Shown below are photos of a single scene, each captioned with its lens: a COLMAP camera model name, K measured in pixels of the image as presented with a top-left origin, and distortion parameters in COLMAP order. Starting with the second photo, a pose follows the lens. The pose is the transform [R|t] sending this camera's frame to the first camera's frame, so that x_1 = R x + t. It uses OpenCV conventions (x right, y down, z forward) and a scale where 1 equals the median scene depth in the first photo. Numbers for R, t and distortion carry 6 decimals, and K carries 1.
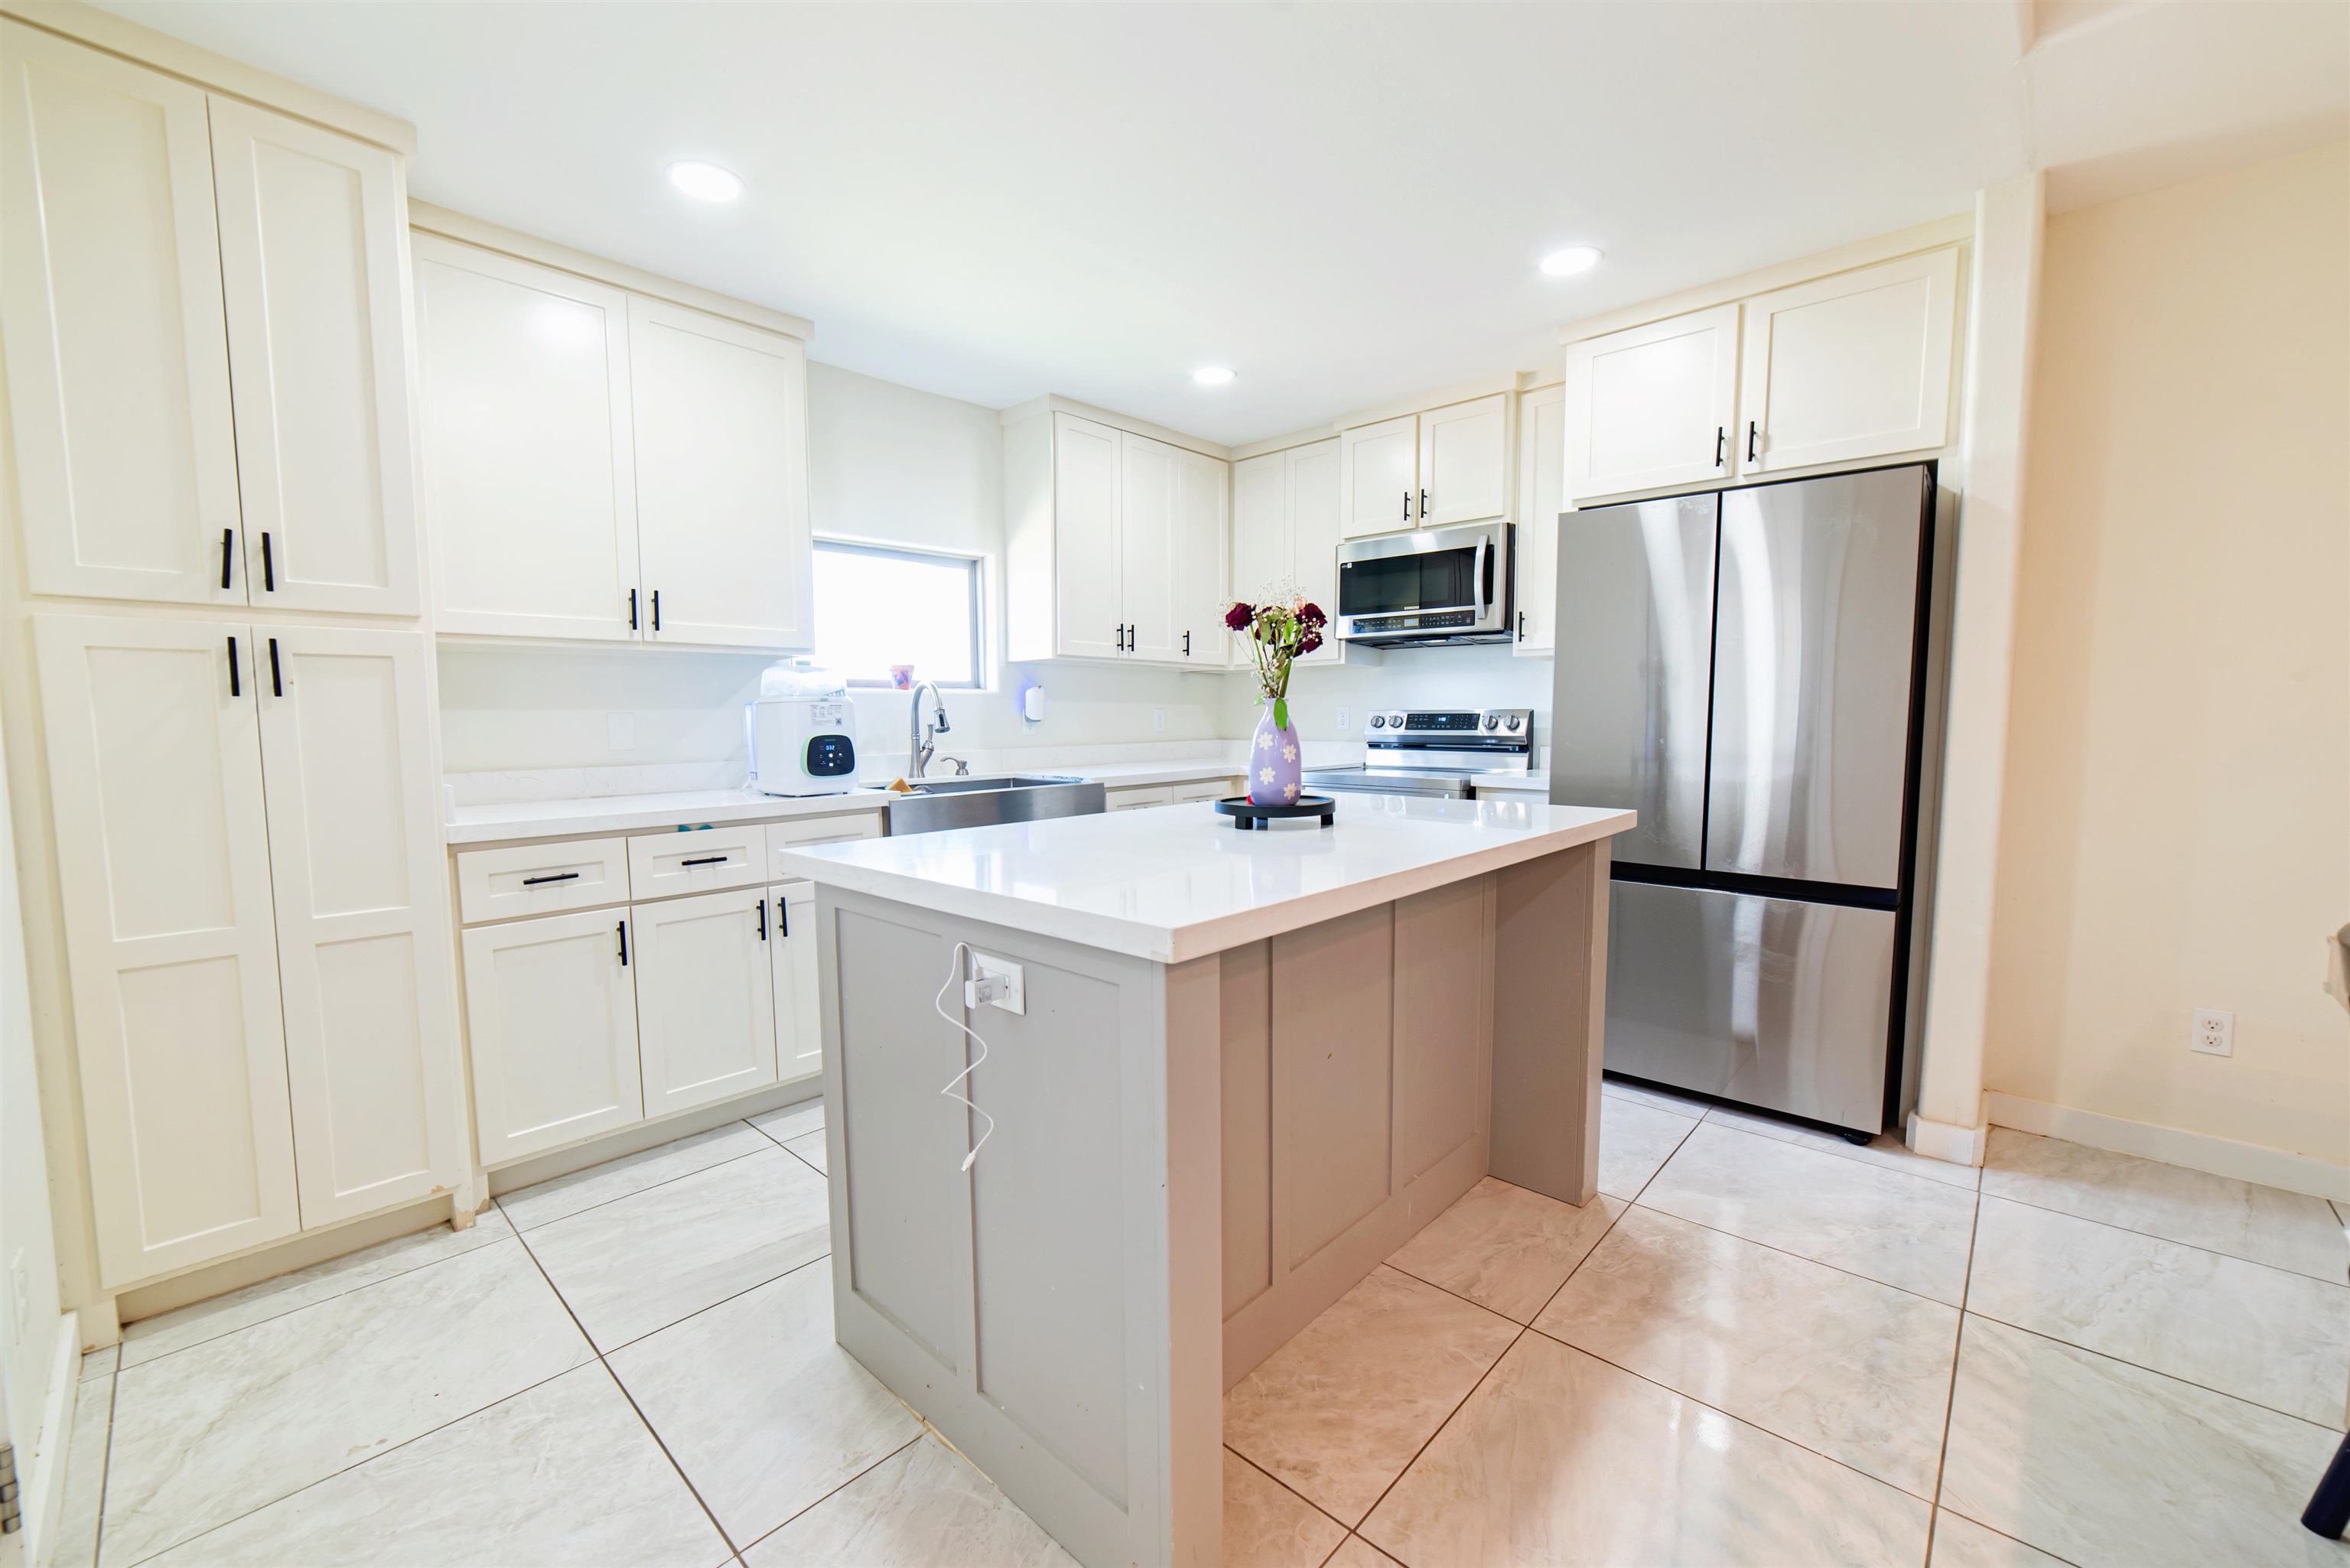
lens RADIAL K [[934.6, 0, 1171.9], [0, 934.6, 792.4], [0, 0, 1]] dist [-0.018884, 0.008771]
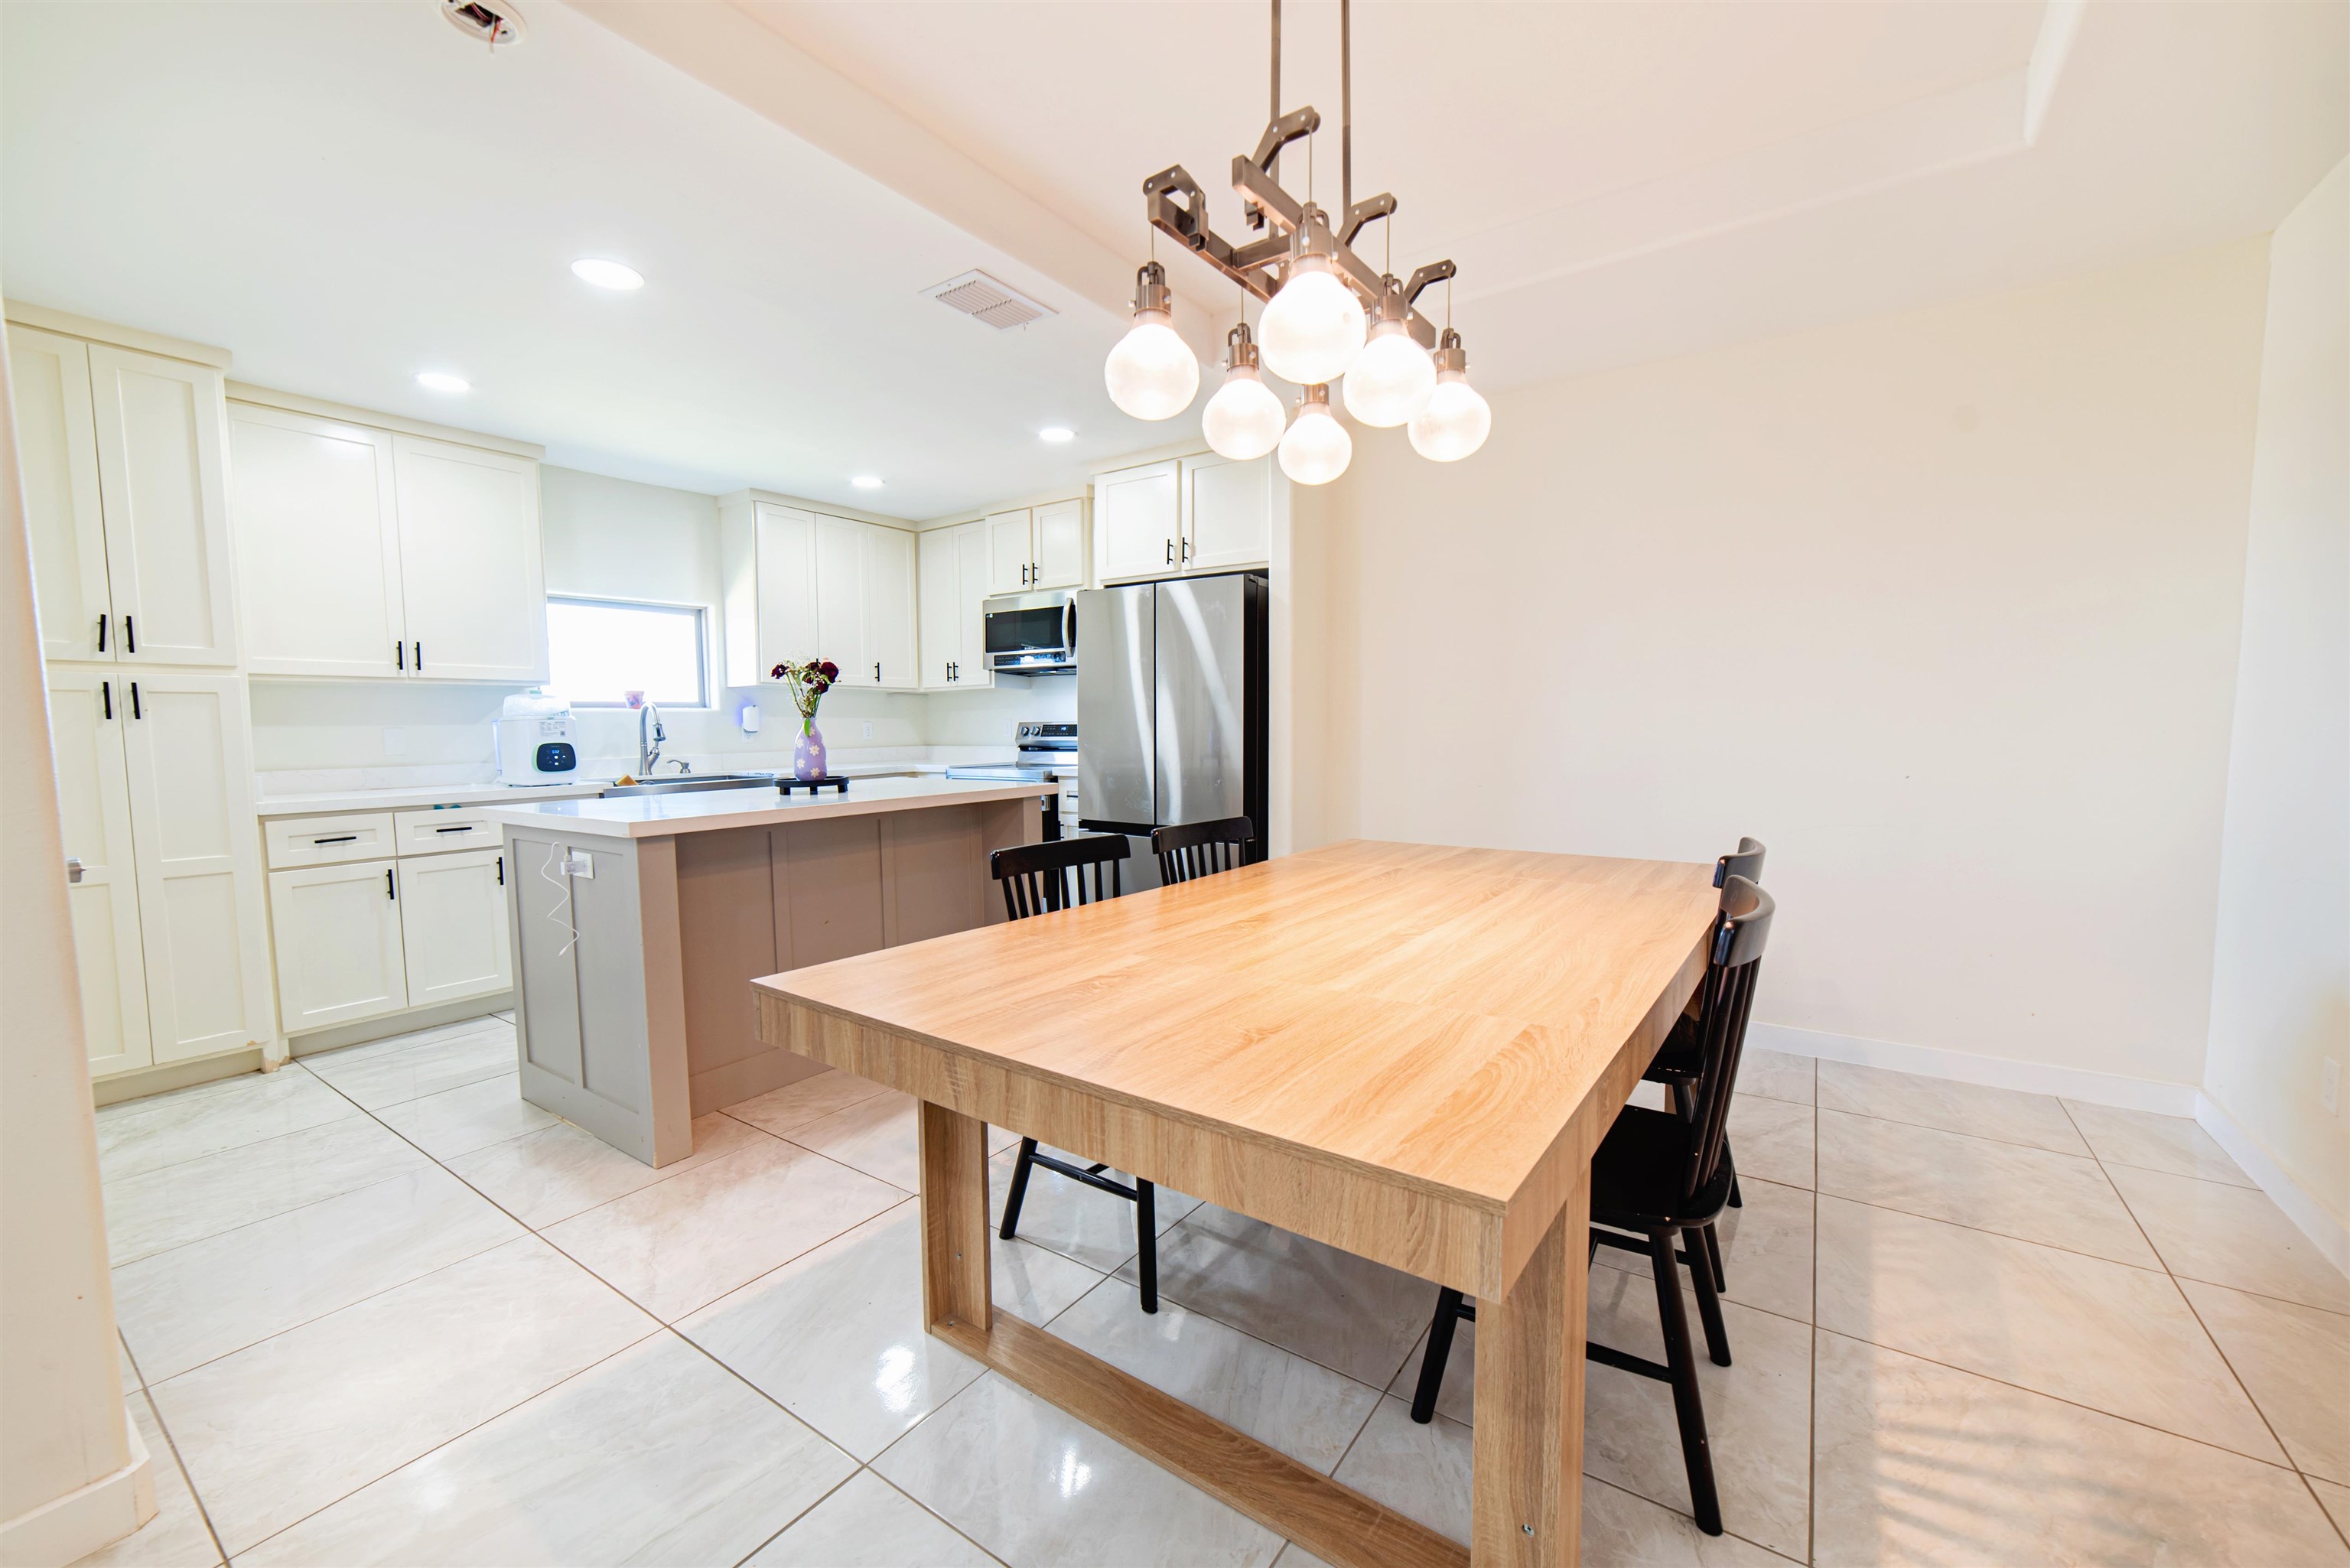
lens RADIAL K [[927.0, 0, 1162.9], [0, 927.0, 791.8], [0, 0, 1]] dist [-0.013073, 0.007931]
pose [[0.991086, -0.015180, 0.132352, 0.373978], [0.016623, 0.999814, -0.009803, 0.043630], [-0.132179, 0.011916, 0.991154, -0.531648]]
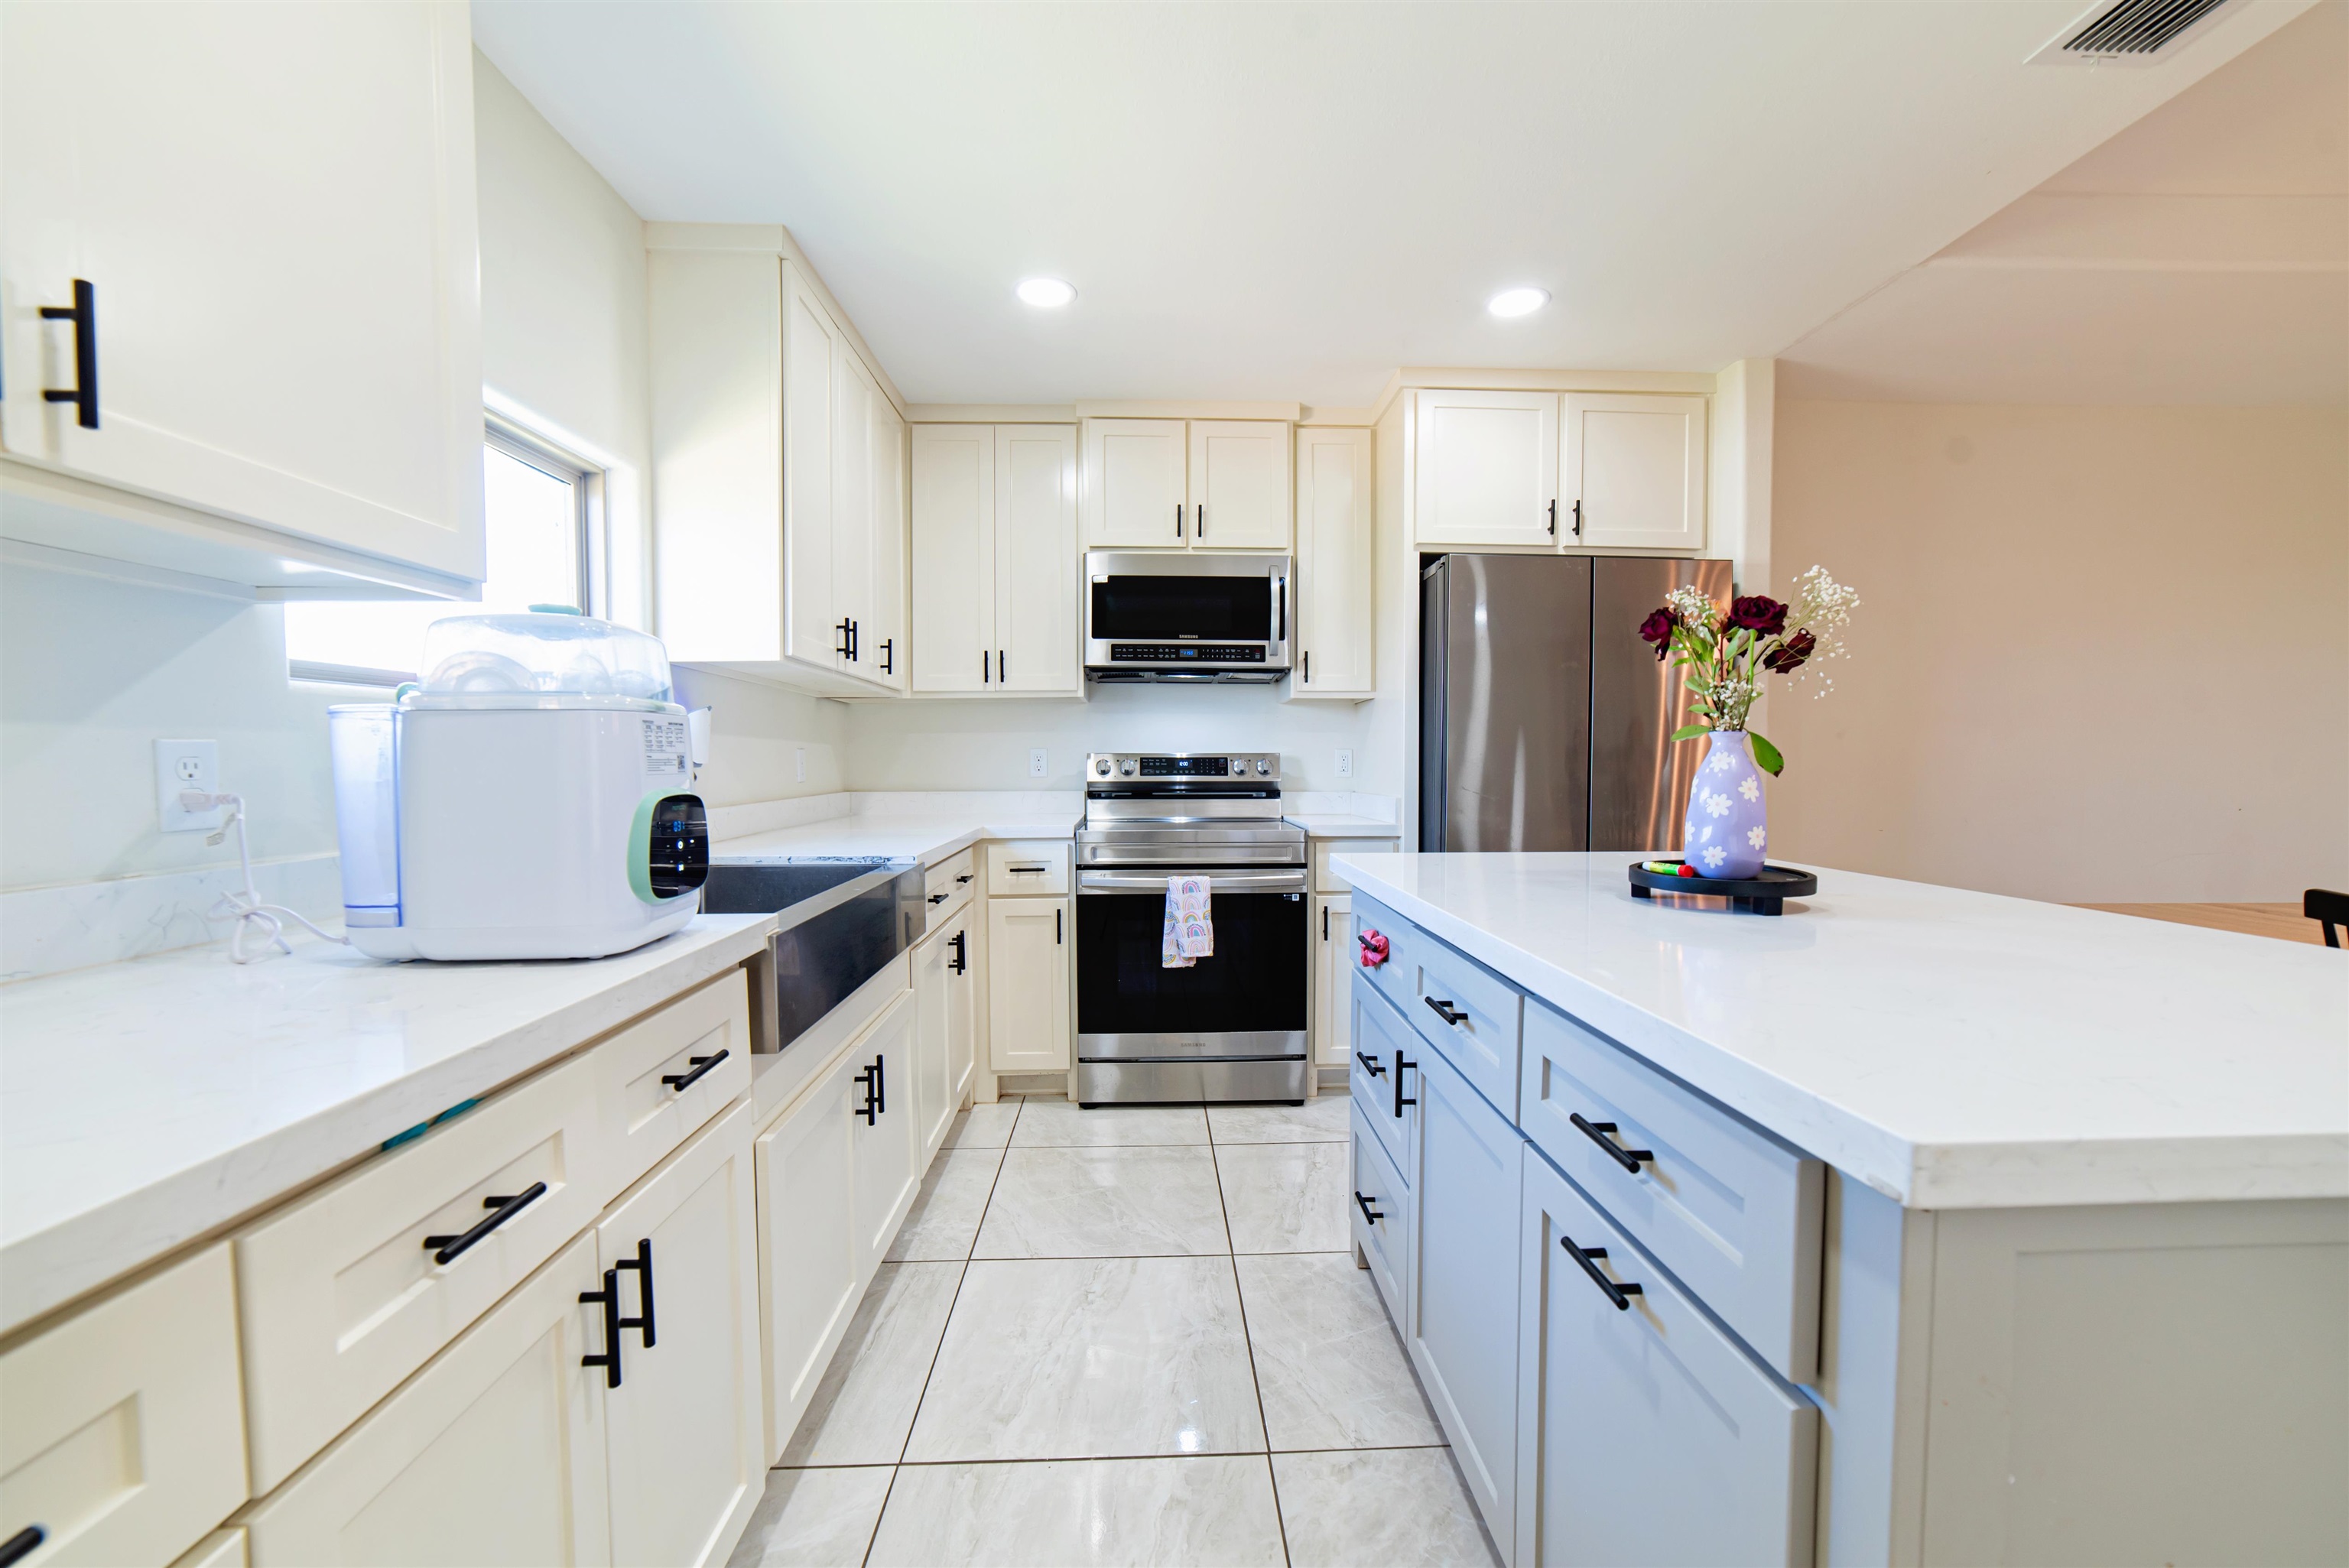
lens RADIAL K [[919.1, 0, 1169.9], [0, 919.1, 779.9], [0, 0, 1]] dist [0.000065, 0.000071]
pose [[0.707013, -0.011861, 0.707102, -0.513296], [0.056403, 0.997620, -0.039662, -0.042842], [-0.704948, 0.067924, 0.705999, 0.576643]]
